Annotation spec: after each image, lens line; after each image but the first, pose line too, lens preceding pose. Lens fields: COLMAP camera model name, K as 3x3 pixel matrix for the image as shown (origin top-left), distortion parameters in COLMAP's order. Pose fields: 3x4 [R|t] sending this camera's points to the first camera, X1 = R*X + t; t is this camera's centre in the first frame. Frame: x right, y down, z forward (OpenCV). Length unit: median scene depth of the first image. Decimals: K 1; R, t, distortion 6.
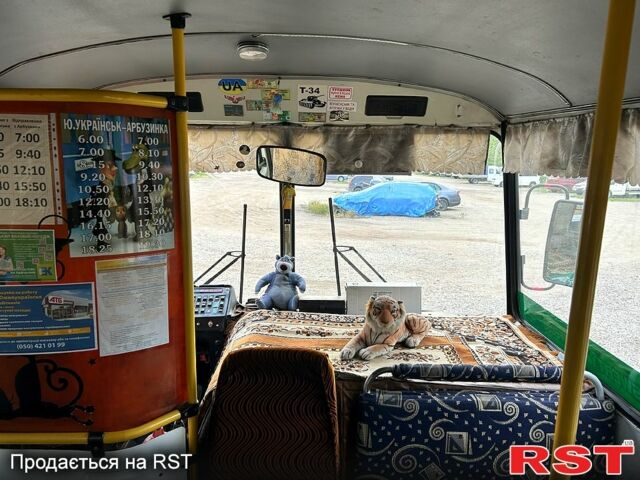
lens RADIAL K [[496.8, 0, 320.0], [0, 496.8, 240.0], [0, 0, 1]] dist [0.096705, -0.219667]
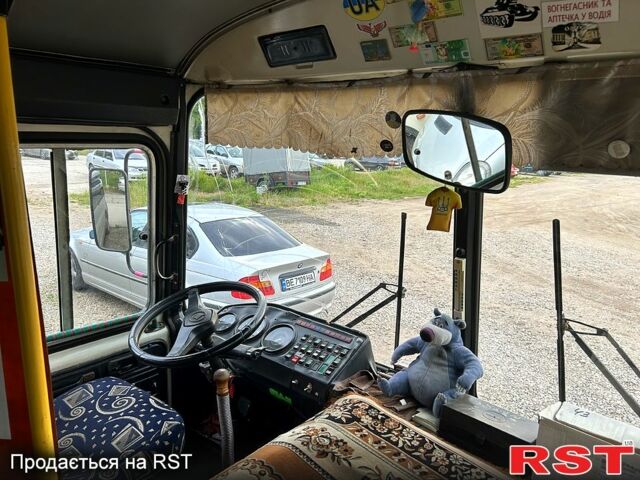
lens RADIAL K [[482.8, 0, 320.0], [0, 482.8, 240.0], [0, 0, 1]] dist [0.053810, -0.054251]
pose [[0.718704, 0.154639, -0.677902, 0.195306], [-0.141711, 0.987069, 0.074924, -0.074604], [0.680722, 0.042218, 0.731324, 0.547174]]
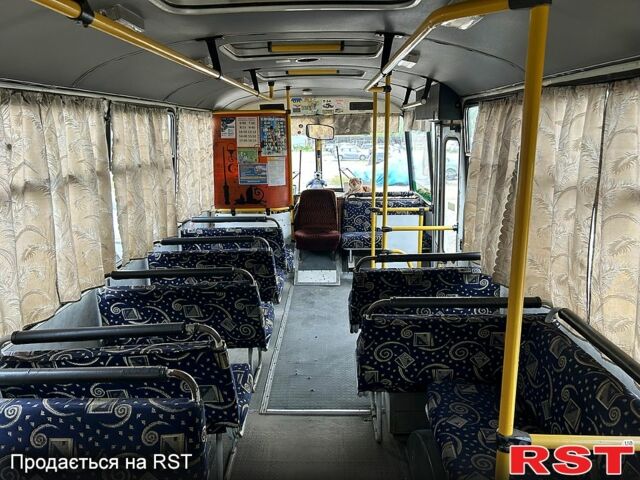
lens RADIAL K [[496.8, 0, 320.0], [0, 496.8, 240.0], [0, 0, 1]] dist [0.096705, -0.219667]
pose [[0.998675, -0.021576, -0.046727, 0.045337], [0.023276, 0.999075, 0.036164, 0.293726], [0.045904, -0.037204, 0.998253, -1.472929]]
